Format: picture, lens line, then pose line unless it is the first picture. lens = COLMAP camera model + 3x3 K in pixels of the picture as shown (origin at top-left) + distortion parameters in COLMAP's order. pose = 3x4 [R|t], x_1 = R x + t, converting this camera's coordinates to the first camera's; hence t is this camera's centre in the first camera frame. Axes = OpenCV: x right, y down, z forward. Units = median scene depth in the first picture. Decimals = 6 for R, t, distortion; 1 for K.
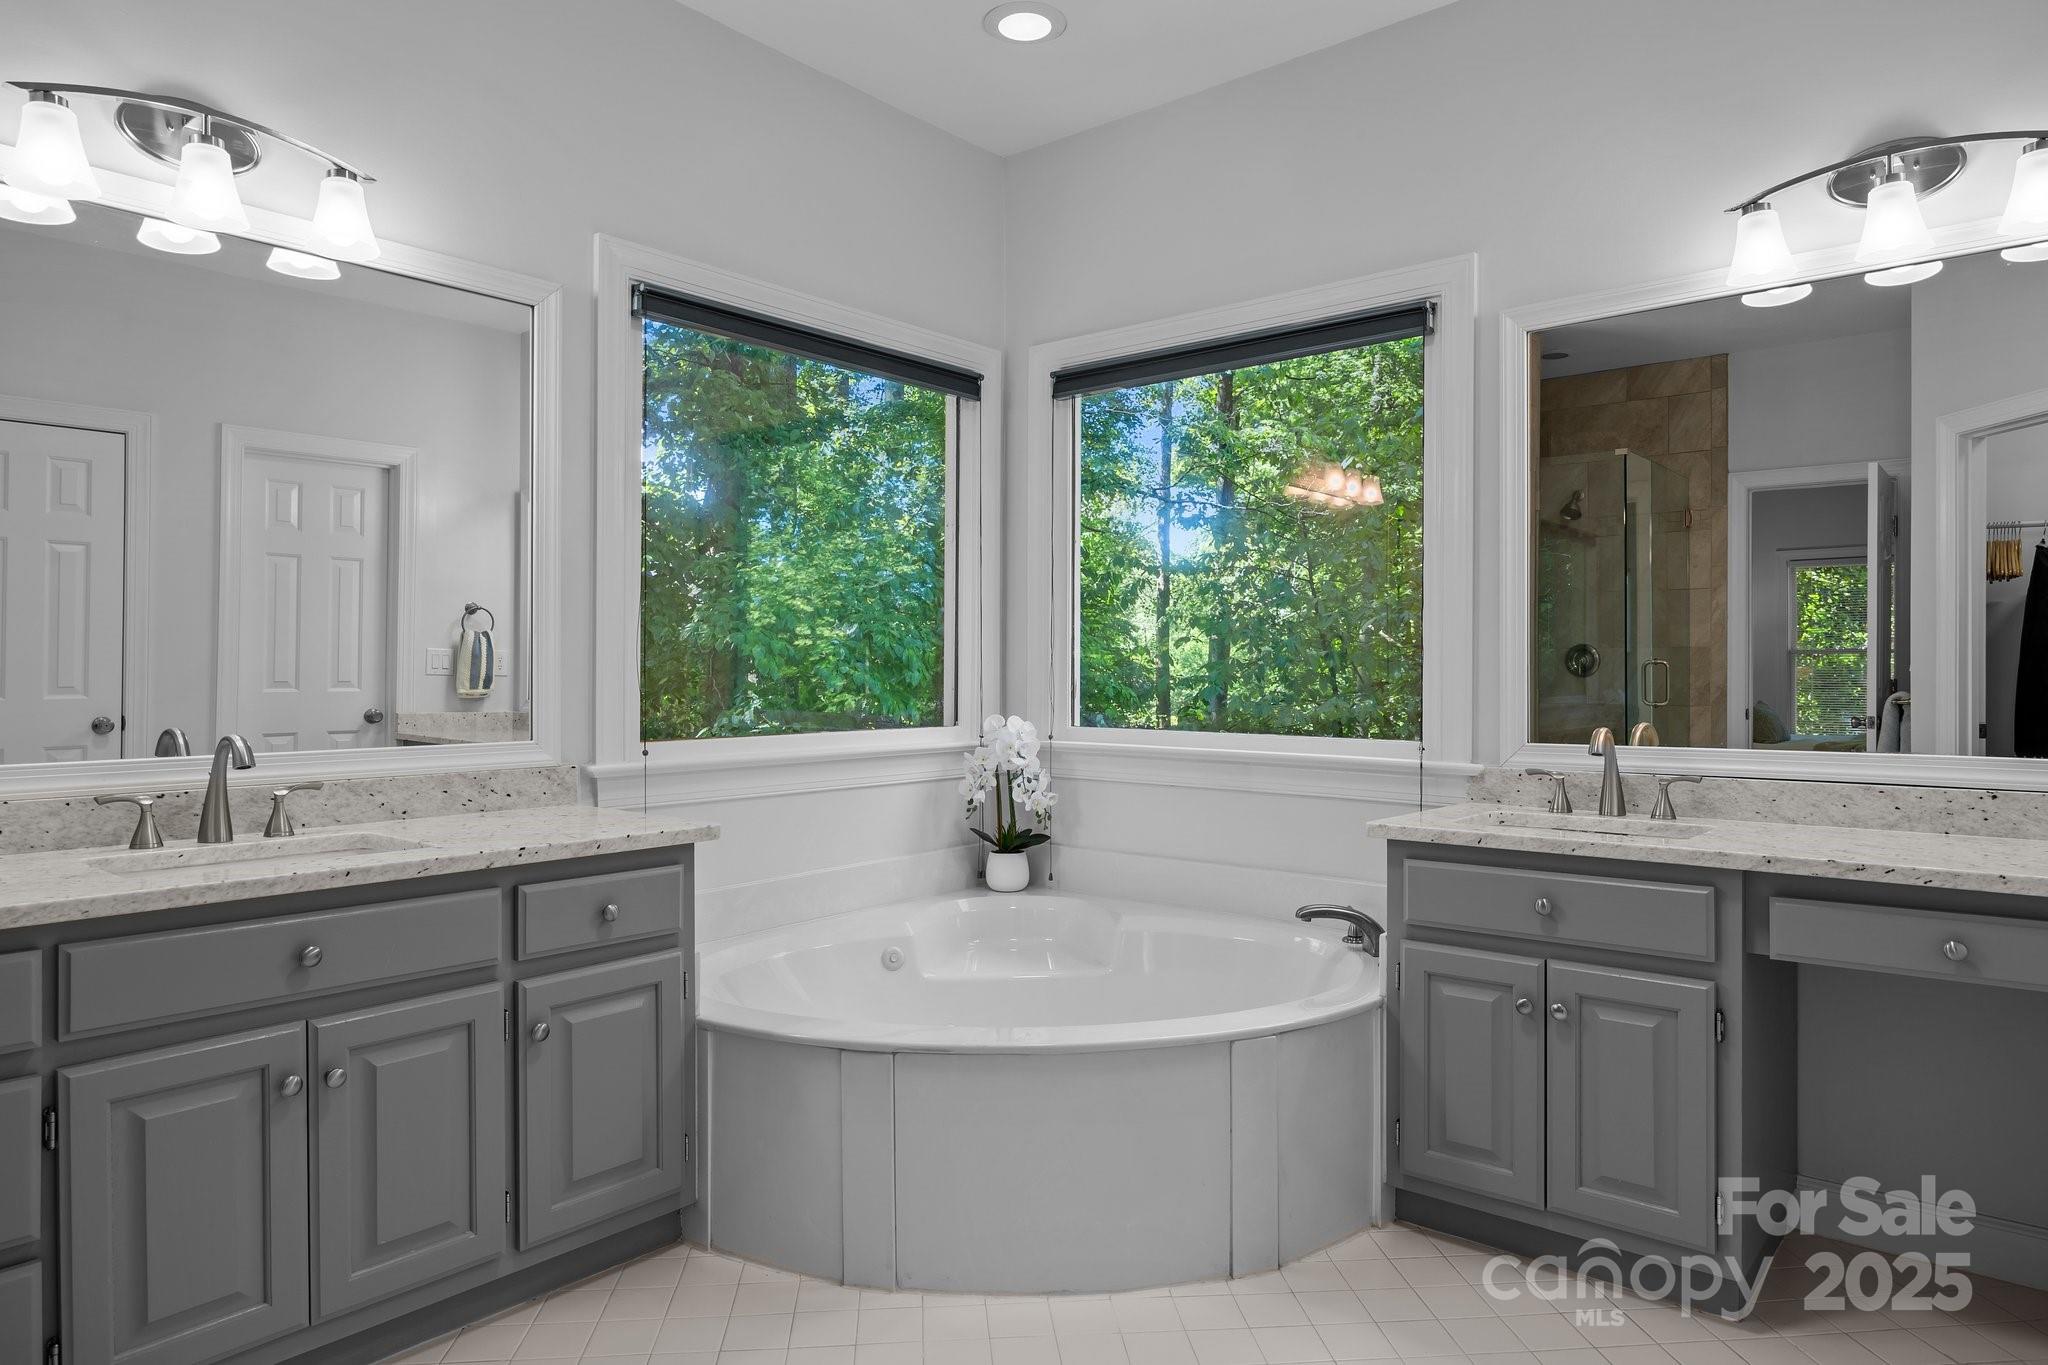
lens RADIAL K [[1257.5, 0, 1022.5], [0, 1257.5, 674.7], [0, 0, 1]] dist [-0.000933, 0.002257]
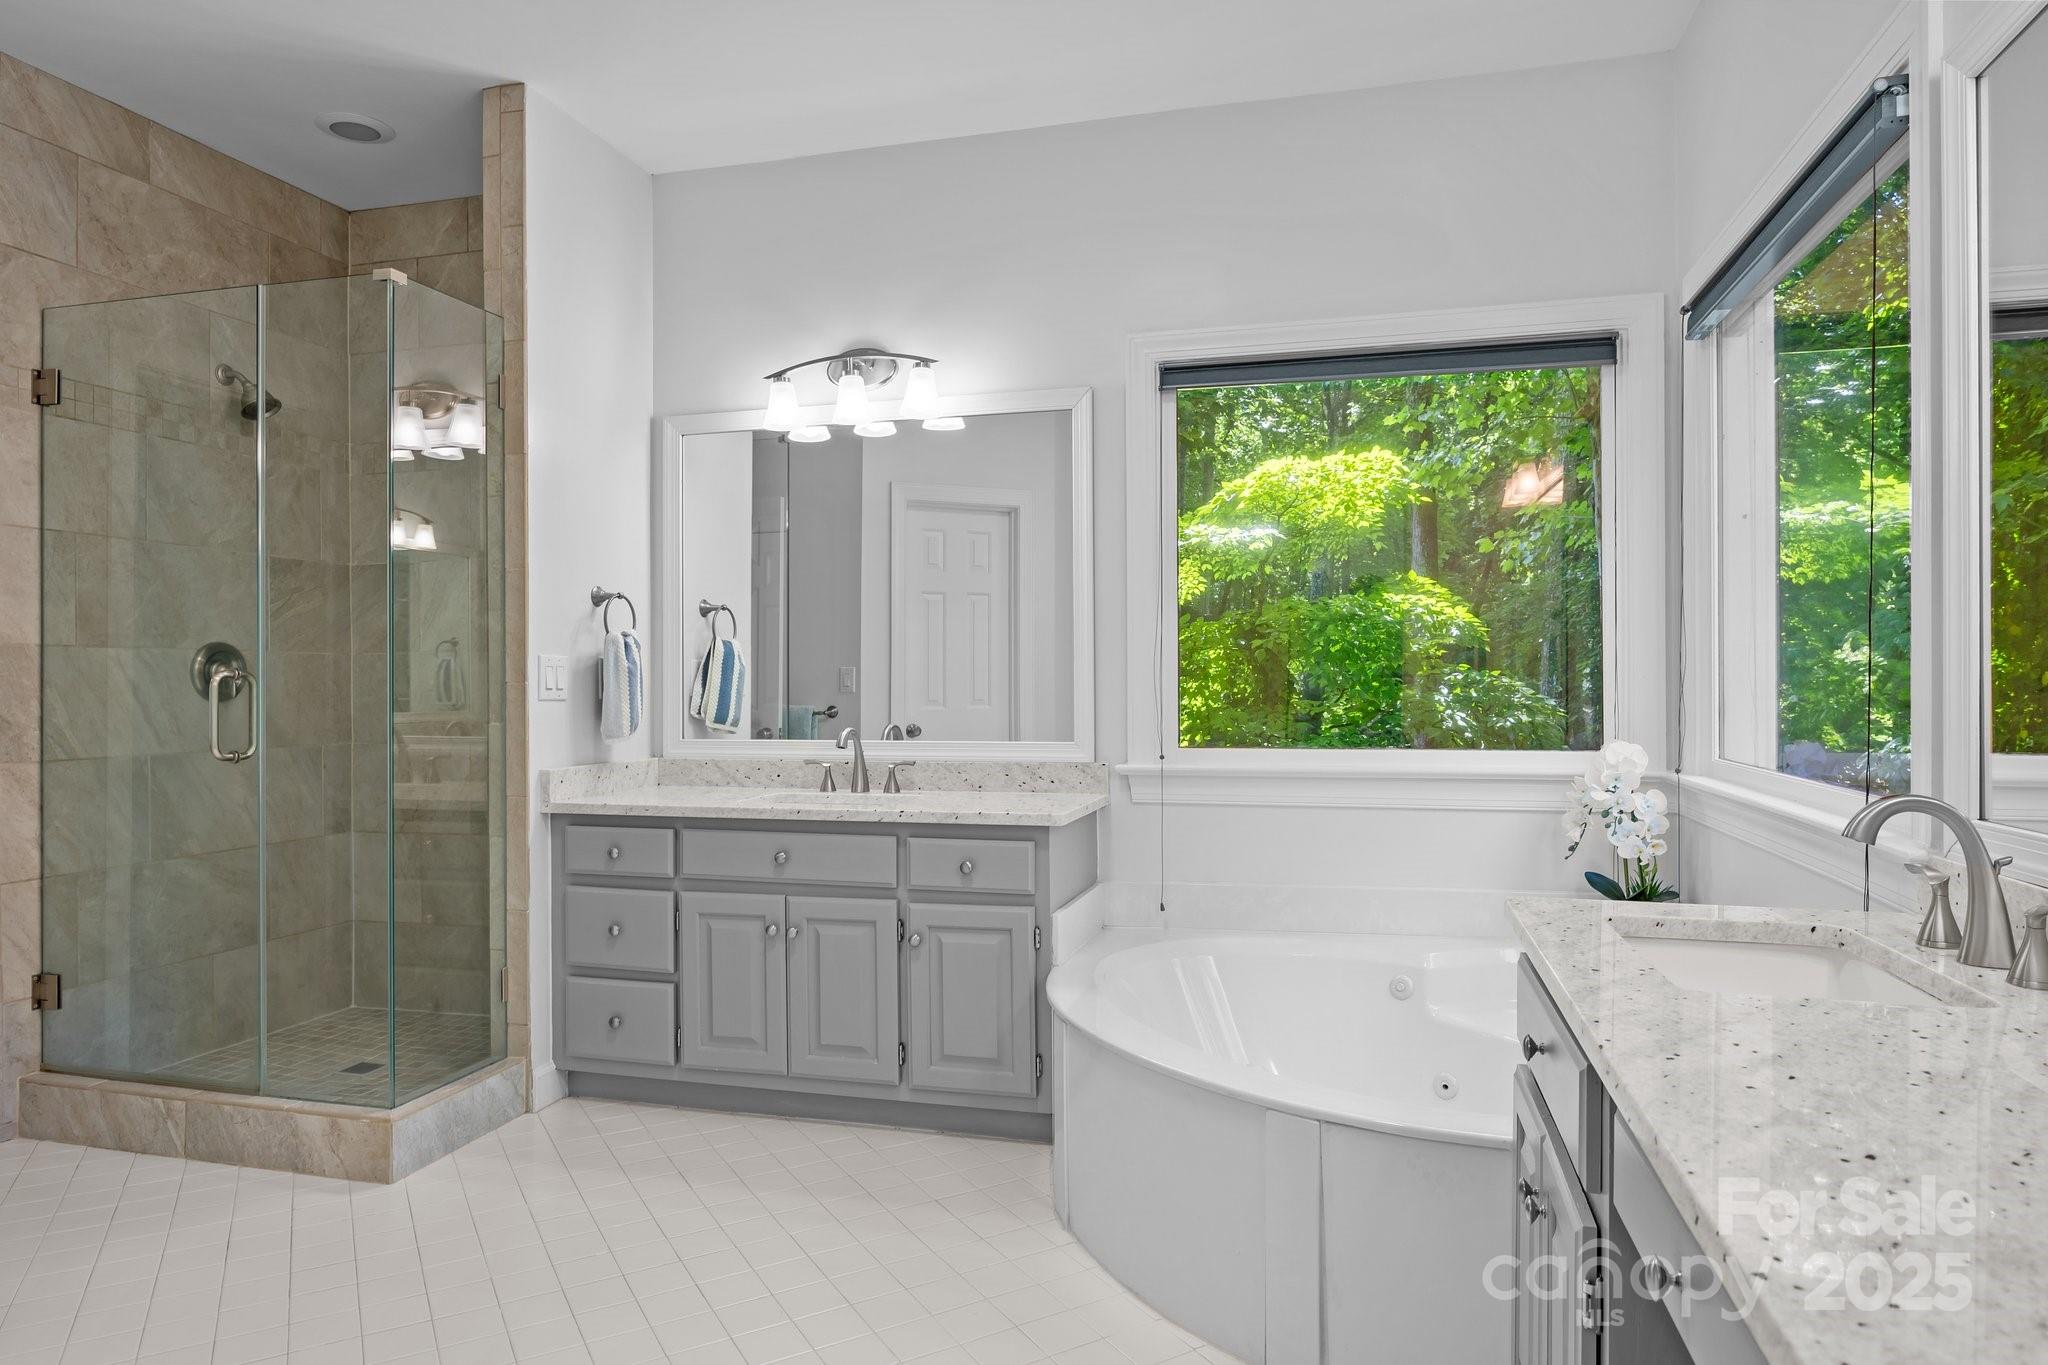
lens RADIAL K [[1257.5, 0, 1022.0], [0, 1257.5, 686.0], [0, 0, 1]] dist [-0.000933, 0.002257]
pose [[0.417398, -0.000033, -0.908724, 0.928841], [0.001798, 0.999998, 0.000789, -0.008363], [0.908722, -0.001963, 0.417397, 0.484430]]
